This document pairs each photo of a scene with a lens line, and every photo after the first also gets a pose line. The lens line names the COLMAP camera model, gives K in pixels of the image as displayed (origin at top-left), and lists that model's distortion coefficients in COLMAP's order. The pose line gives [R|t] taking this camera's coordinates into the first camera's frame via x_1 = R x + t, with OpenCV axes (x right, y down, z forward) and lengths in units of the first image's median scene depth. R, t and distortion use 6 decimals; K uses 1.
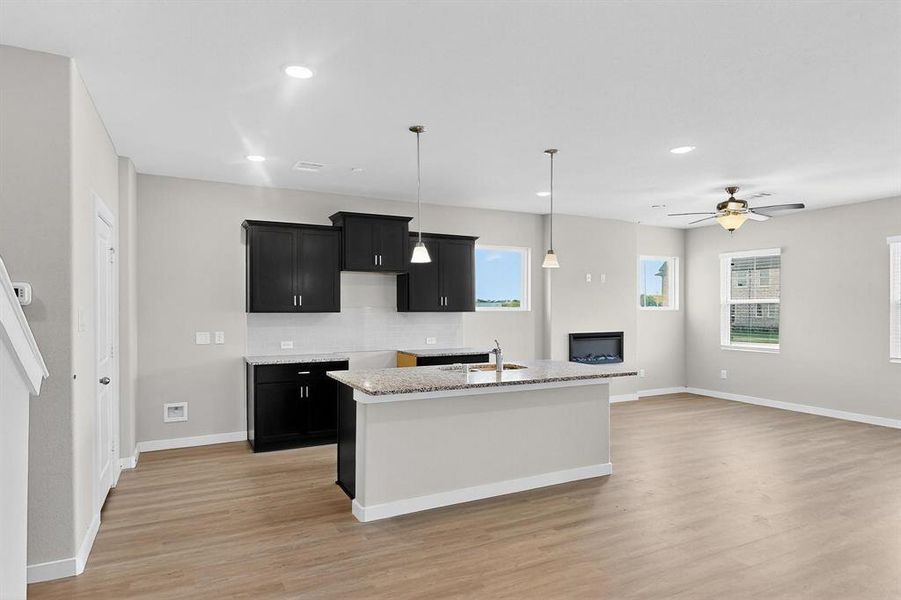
lens RADIAL K [[552.5, 0, 448.9], [0, 552.5, 306.7], [0, 0, 1]] dist [0.114103, 0.000294]
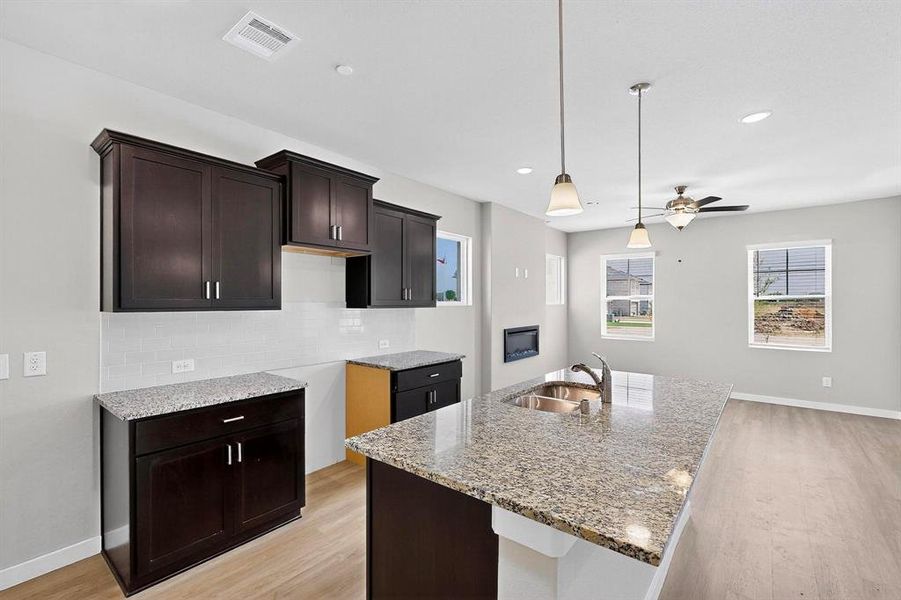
lens RADIAL K [[417.5, 0, 444.6], [0, 417.5, 298.3], [0, 0, 1]] dist [0.028332, -0.000060]
pose [[0.919686, 0.005166, 0.392620, -0.191130], [-0.002358, 0.999968, -0.007633, 0.000531], [-0.392647, 0.006094, 0.919669, 0.435912]]
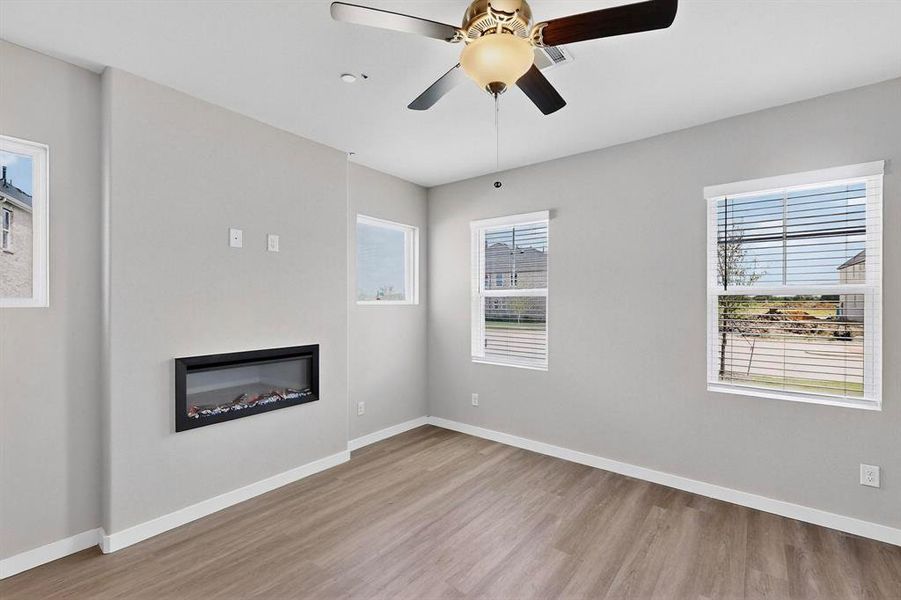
lens RADIAL K [[396.9, 0, 450.5], [0, 396.9, 300.0], [0, 0, 1]] dist [0.012385, 0.000184]
pose [[0.920833, 0.005649, 0.389916, 0.344171], [-0.004589, 0.999983, -0.003649, 0.002075], [-0.389930, 0.001571, 0.920843, 0.728753]]
